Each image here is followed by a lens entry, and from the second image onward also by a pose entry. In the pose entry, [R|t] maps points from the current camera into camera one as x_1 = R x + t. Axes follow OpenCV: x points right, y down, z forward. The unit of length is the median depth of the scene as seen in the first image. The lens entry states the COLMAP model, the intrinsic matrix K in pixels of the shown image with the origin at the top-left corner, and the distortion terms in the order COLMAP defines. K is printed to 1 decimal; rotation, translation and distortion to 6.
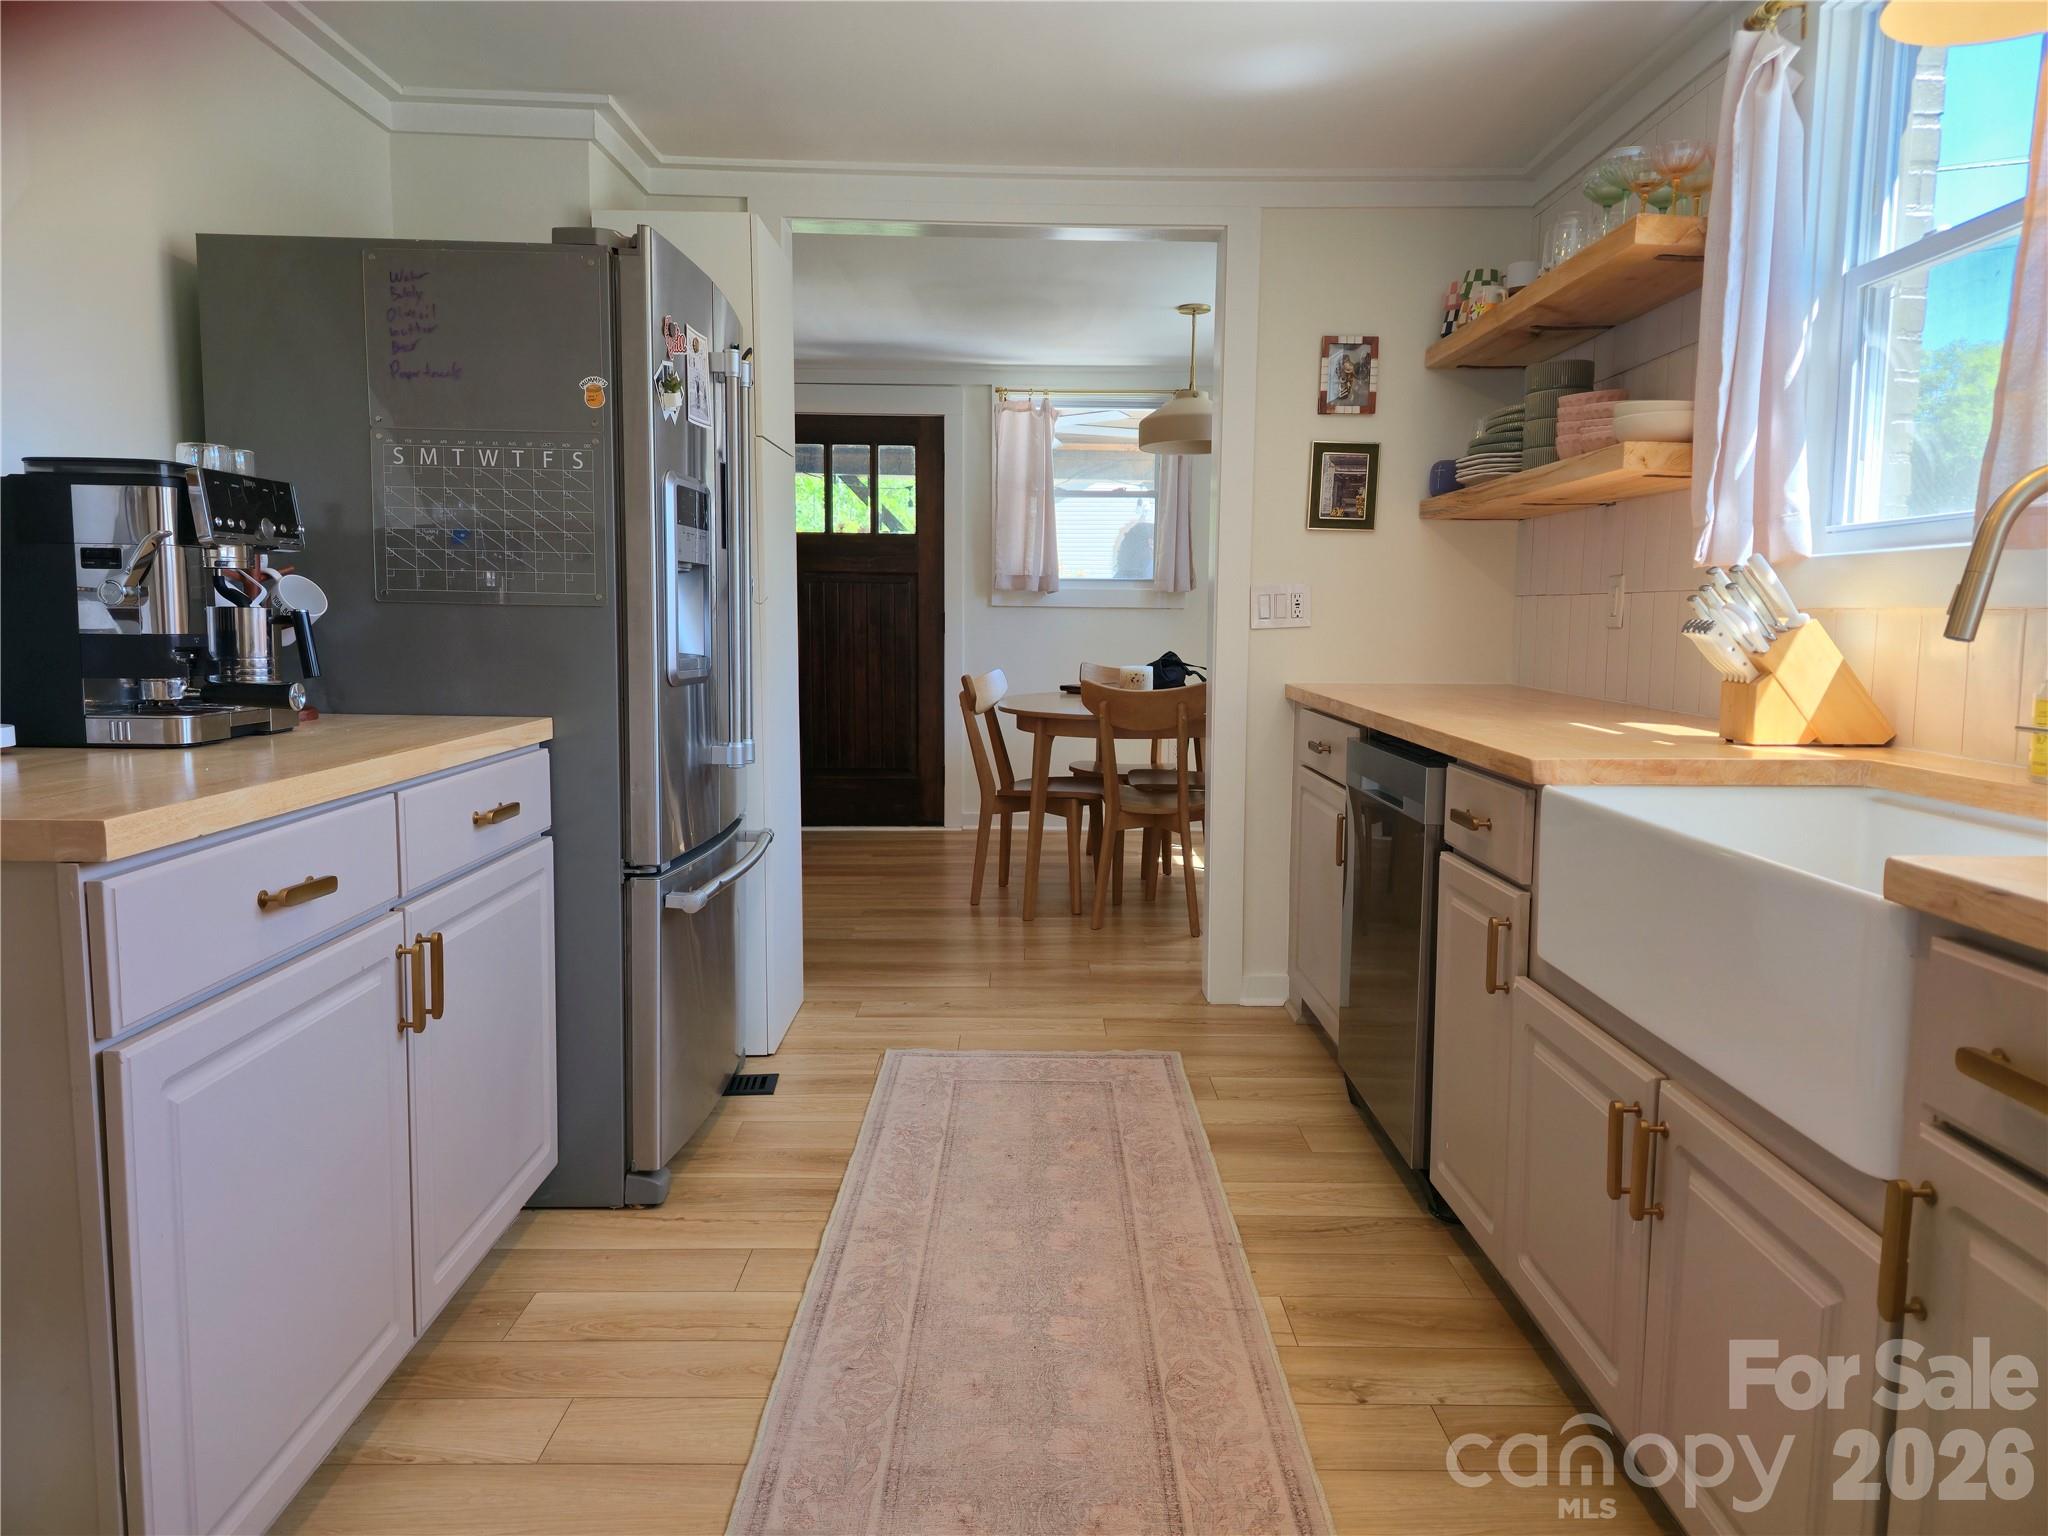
lens RADIAL K [[1363.5, 0, 1070.7], [0, 1363.5, 757.6], [0, 0, 1]] dist [0.055059, -0.045275]
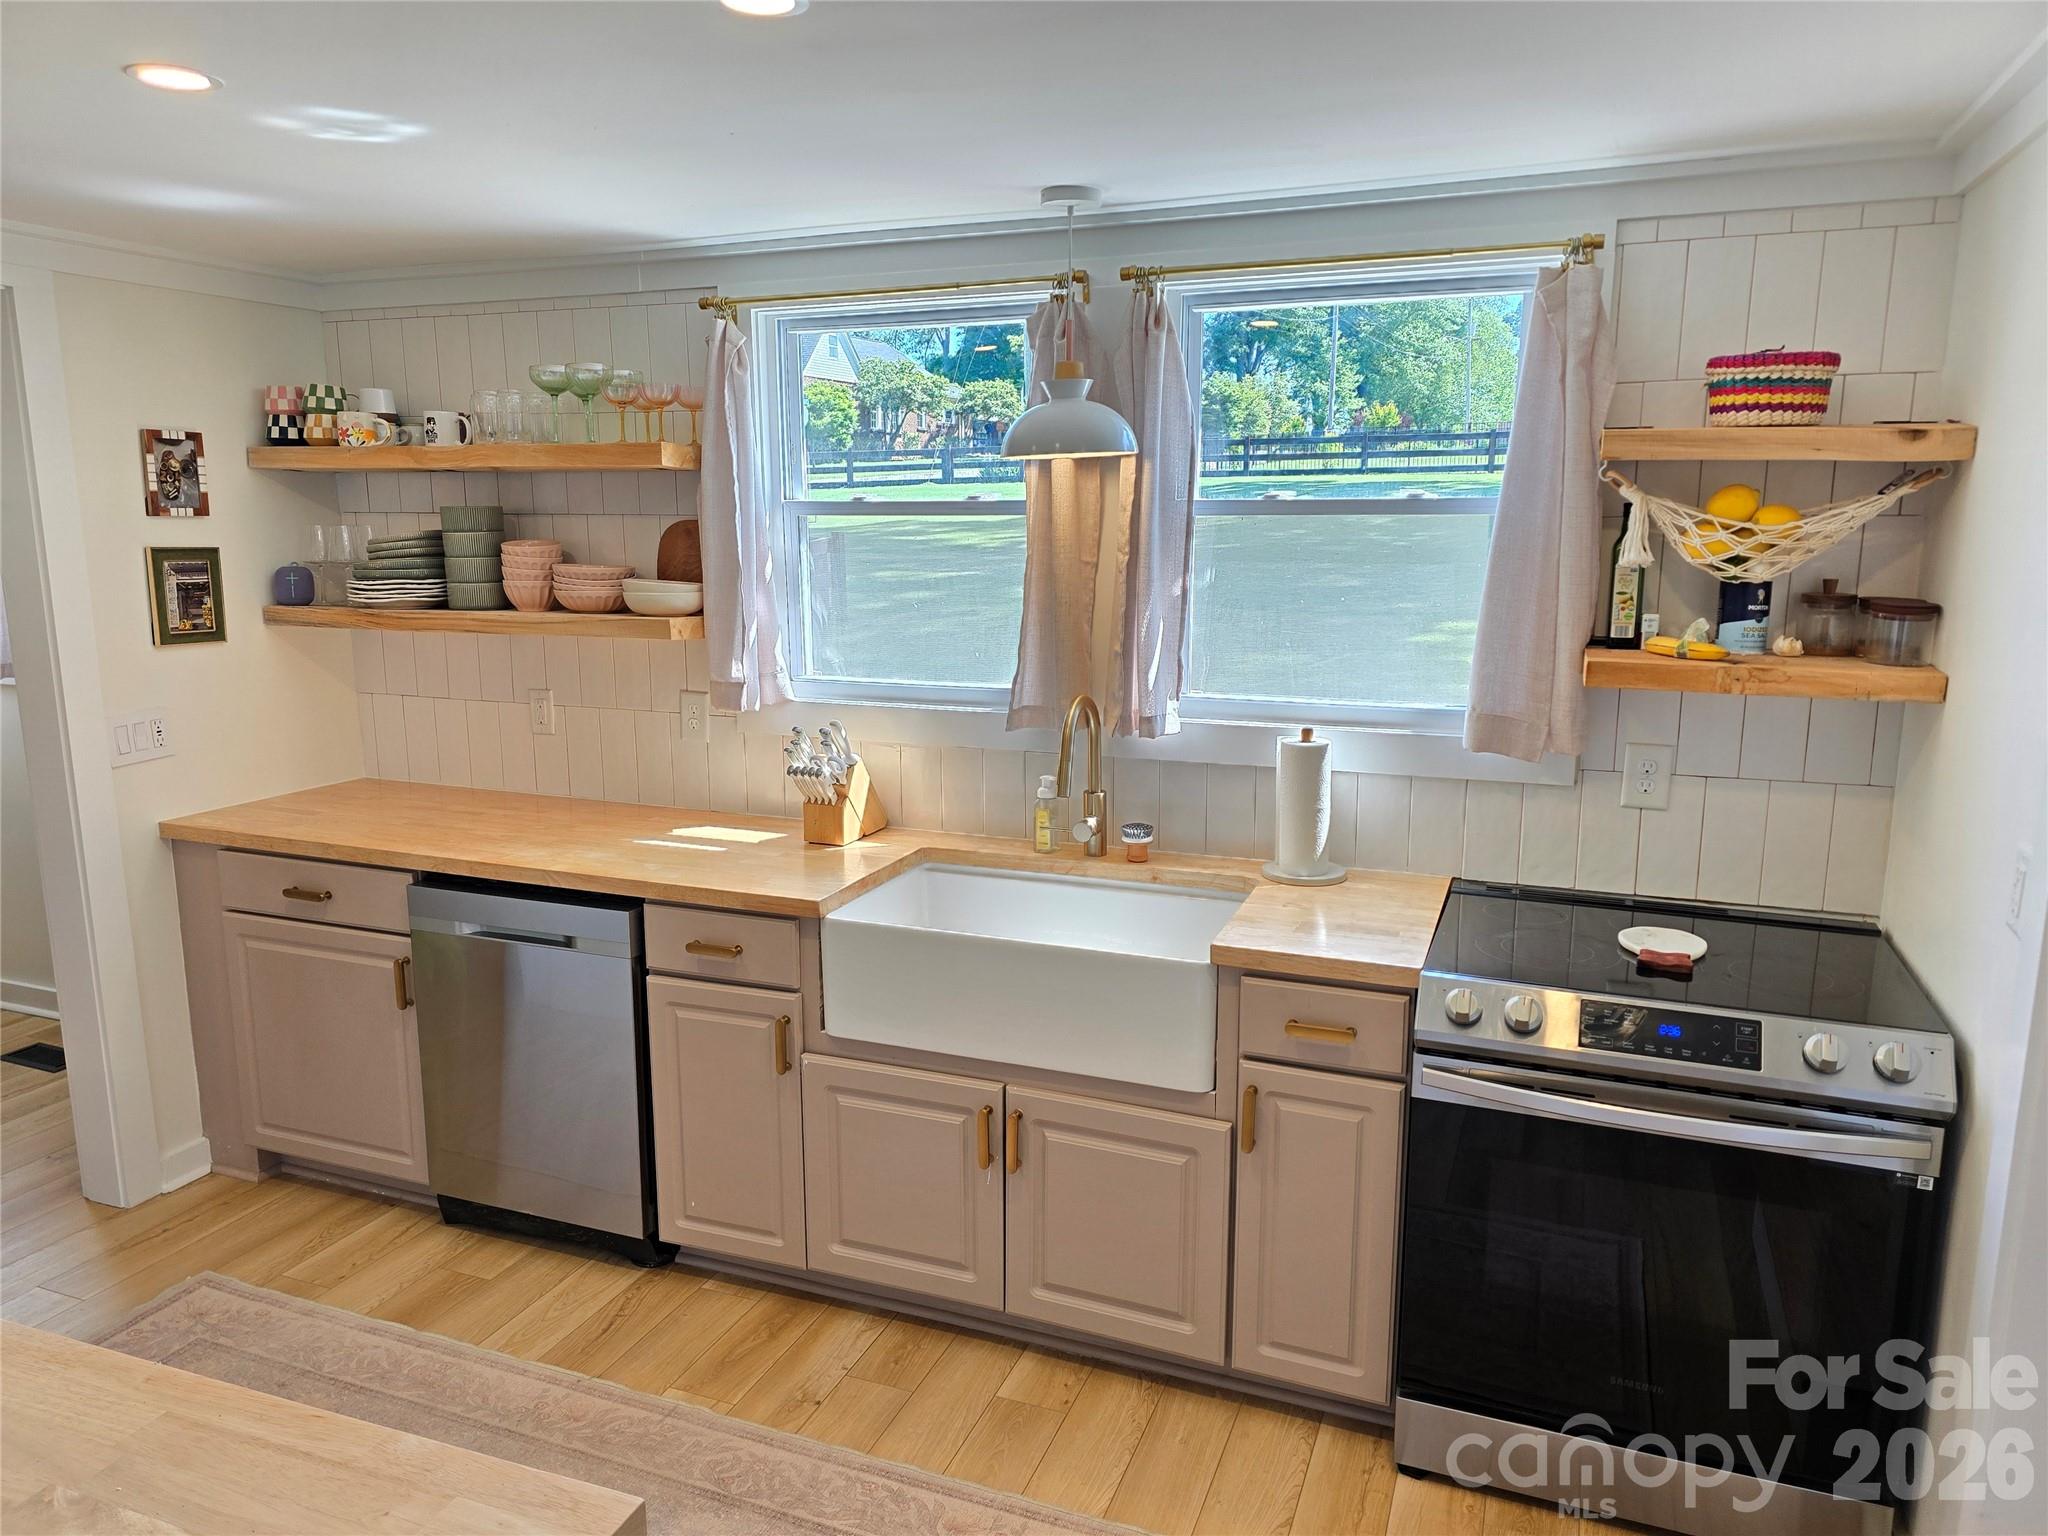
lens RADIAL K [[1363.5, 0, 1029.9], [0, 1363.5, 754.8], [0, 0, 1]] dist [0.055059, -0.045275]
pose [[0.385686, -0.163871, 0.907961, -0.581622], [0.097126, 0.985844, 0.136670, -0.224363], [-0.917504, 0.035475, 0.396142, 0.182738]]
